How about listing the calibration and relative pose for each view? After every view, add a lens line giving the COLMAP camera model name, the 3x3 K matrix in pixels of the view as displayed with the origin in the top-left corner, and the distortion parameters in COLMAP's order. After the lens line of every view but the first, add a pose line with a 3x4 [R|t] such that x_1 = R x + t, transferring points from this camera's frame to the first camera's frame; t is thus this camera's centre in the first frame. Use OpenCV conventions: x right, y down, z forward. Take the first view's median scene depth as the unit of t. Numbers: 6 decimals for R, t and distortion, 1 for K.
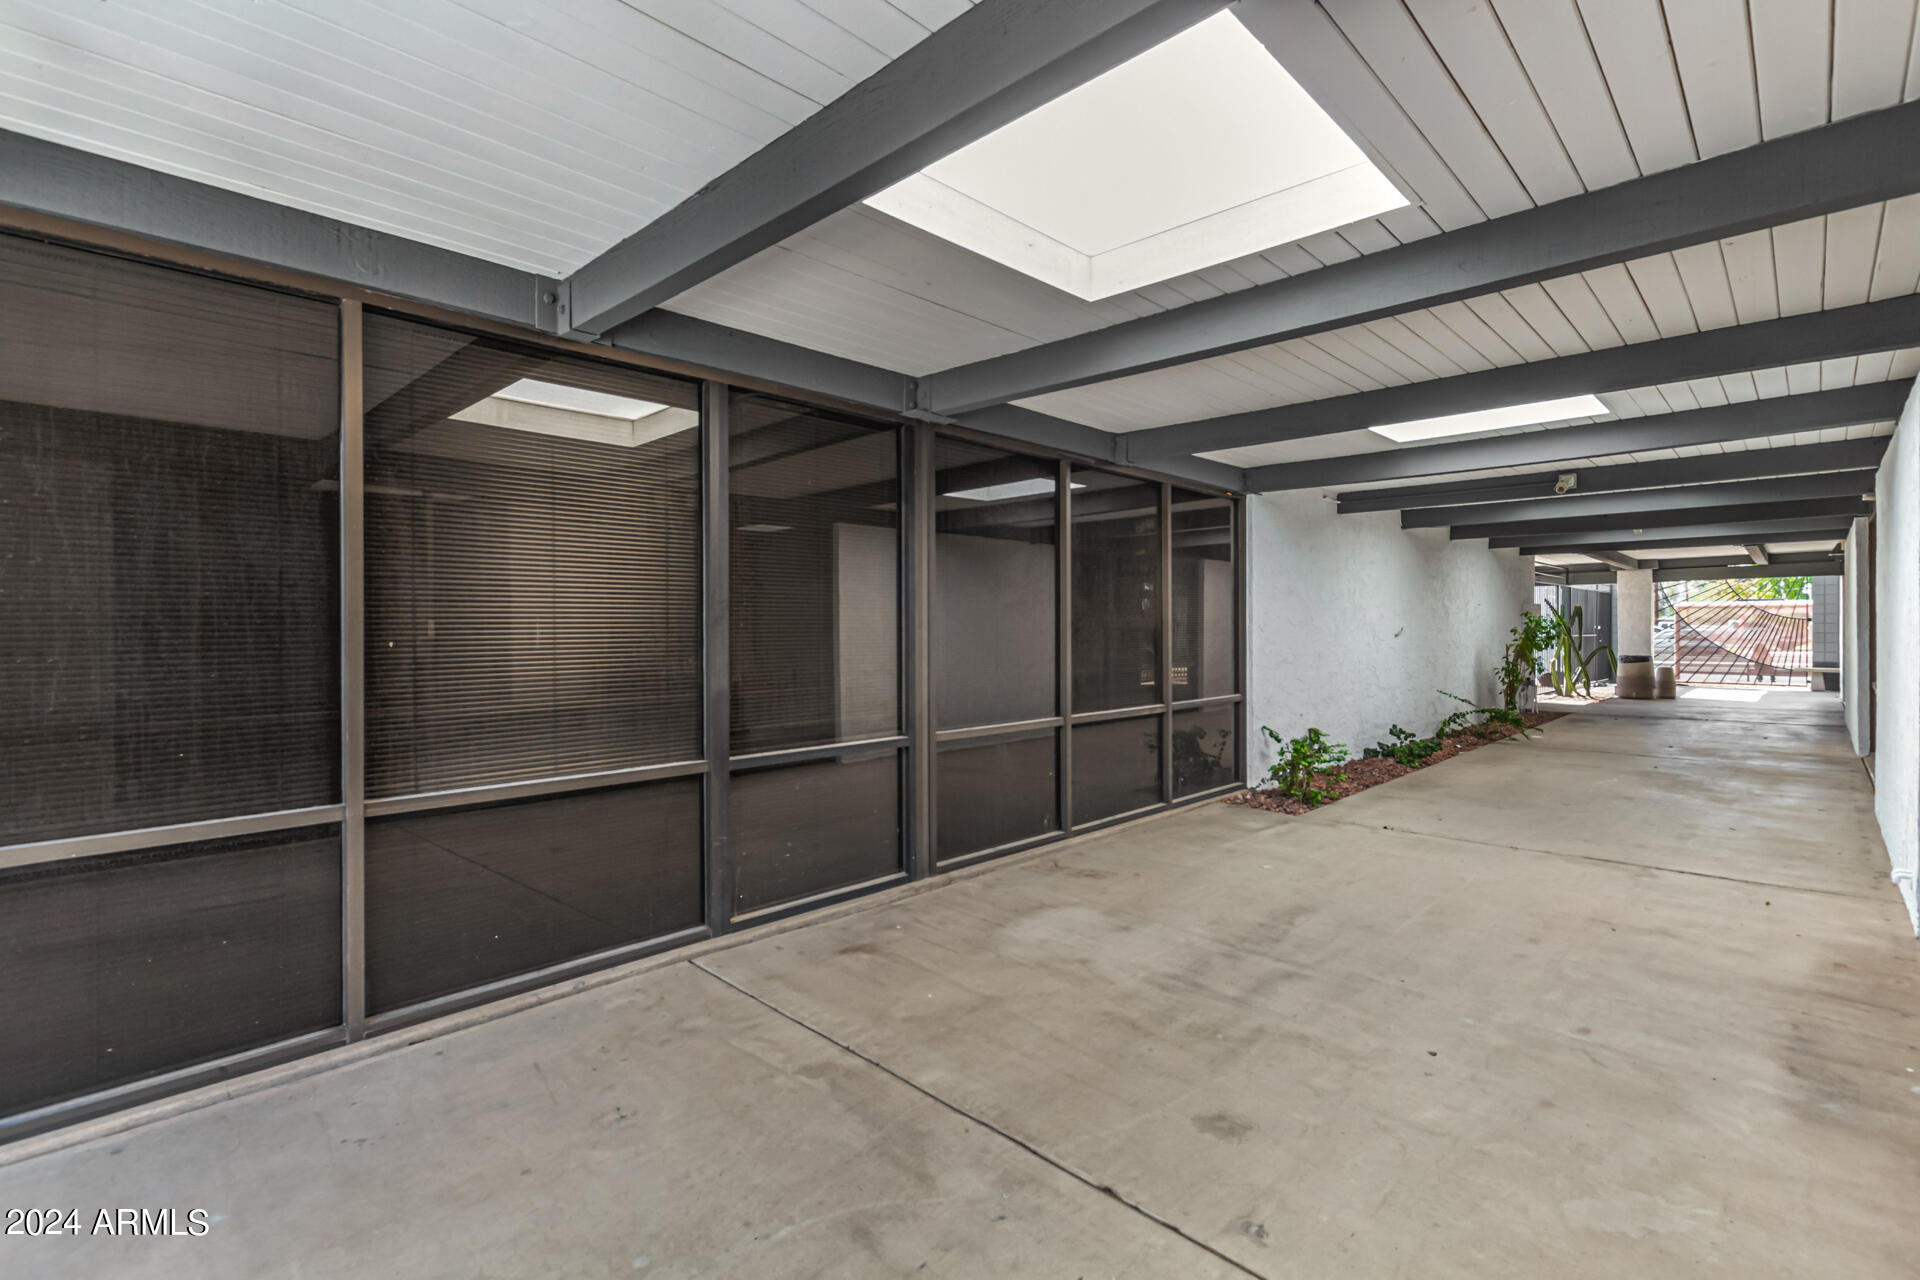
lens RADIAL K [[884.3, 0, 964.8], [0, 884.3, 624.6], [0, 0, 1]] dist [-0.001408, -0.000469]
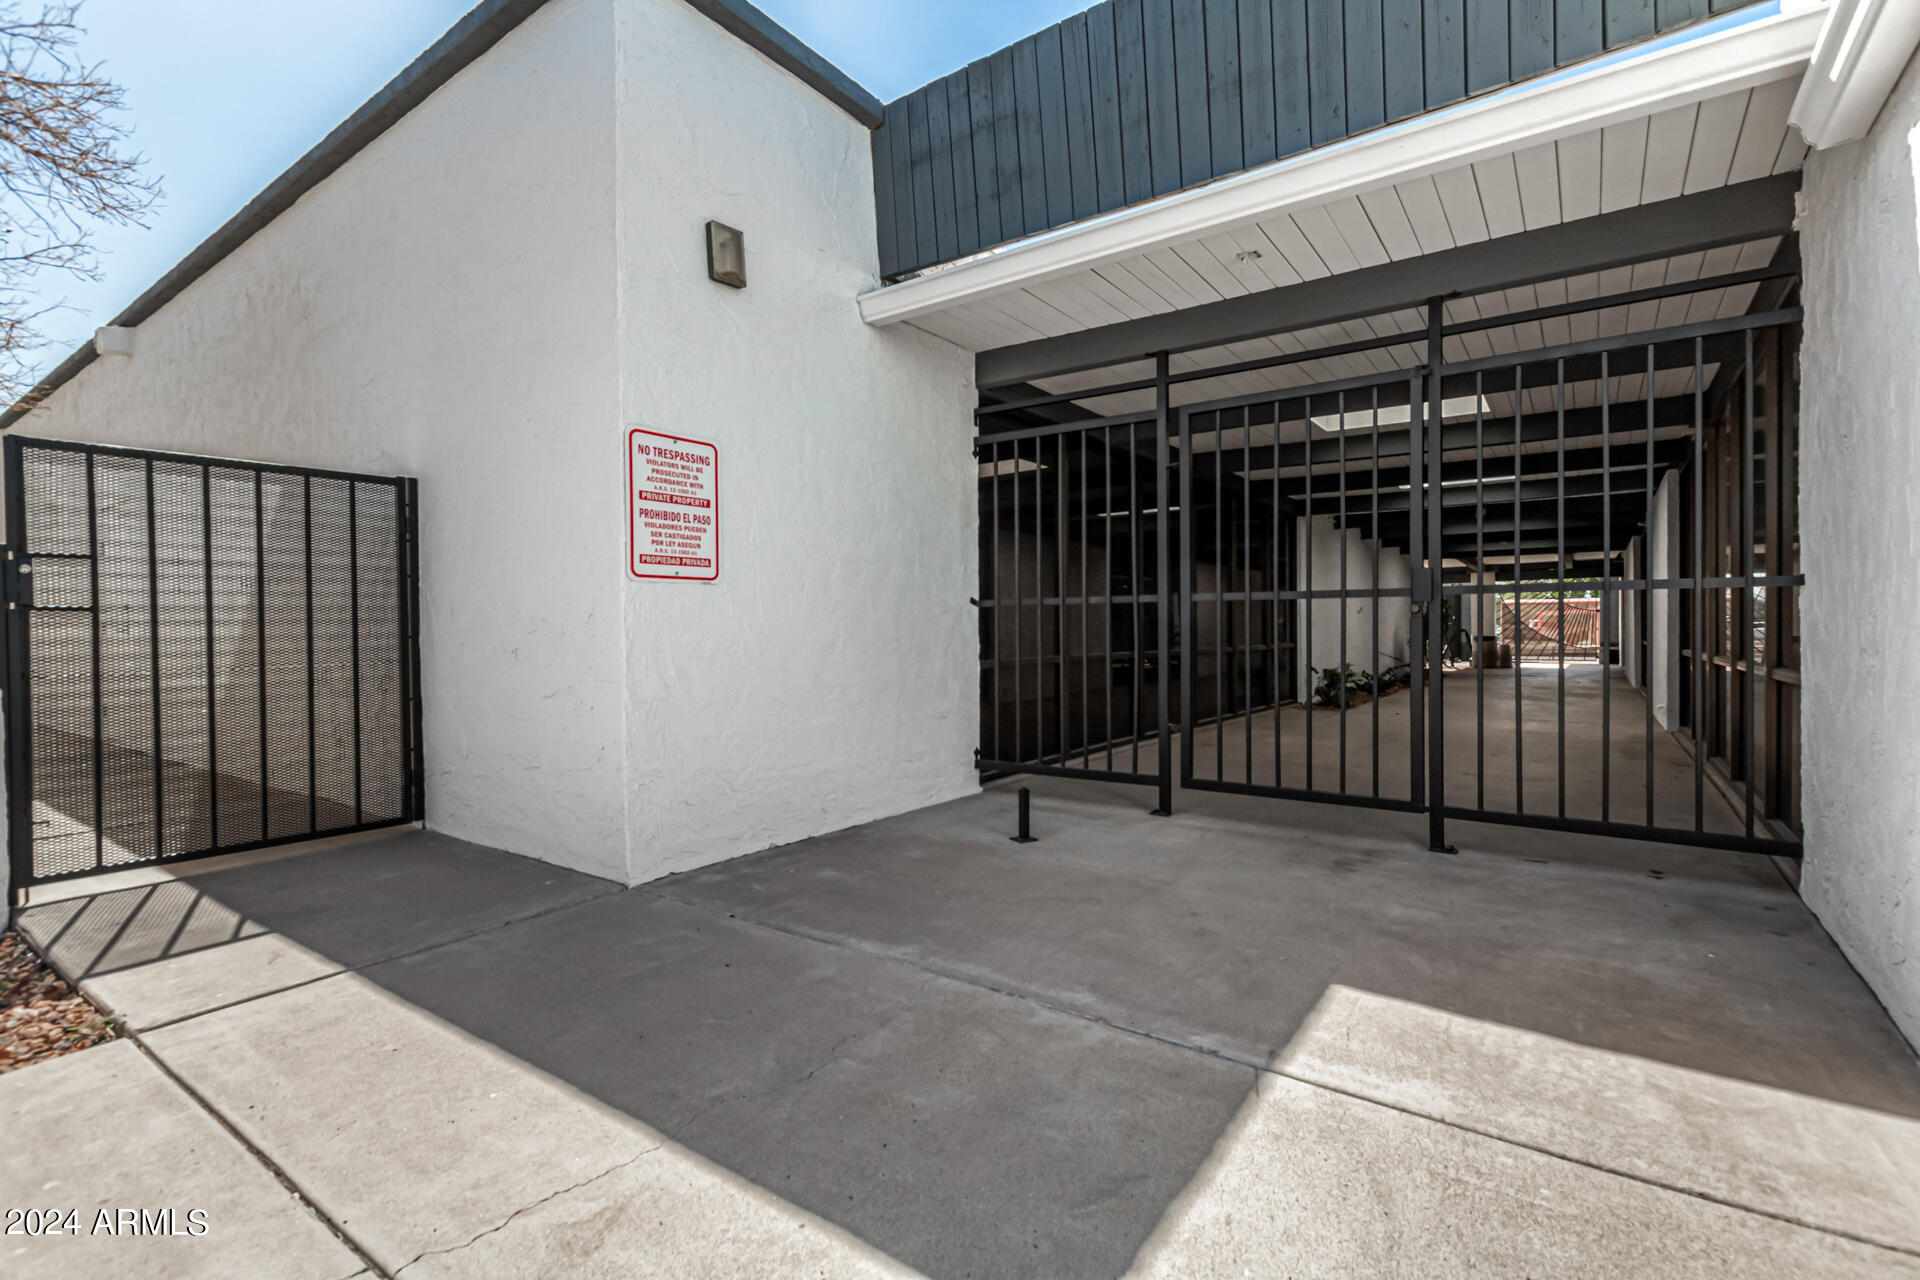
lens RADIAL K [[884.3, 0, 954.0], [0, 884.3, 647.3], [0, 0, 1]] dist [-0.001408, -0.000469]
pose [[0.990171, -0.007278, 0.139670, -0.231583], [0.004434, 0.999777, 0.020659, 0.021683], [-0.139789, -0.019836, 0.989983, -0.220941]]
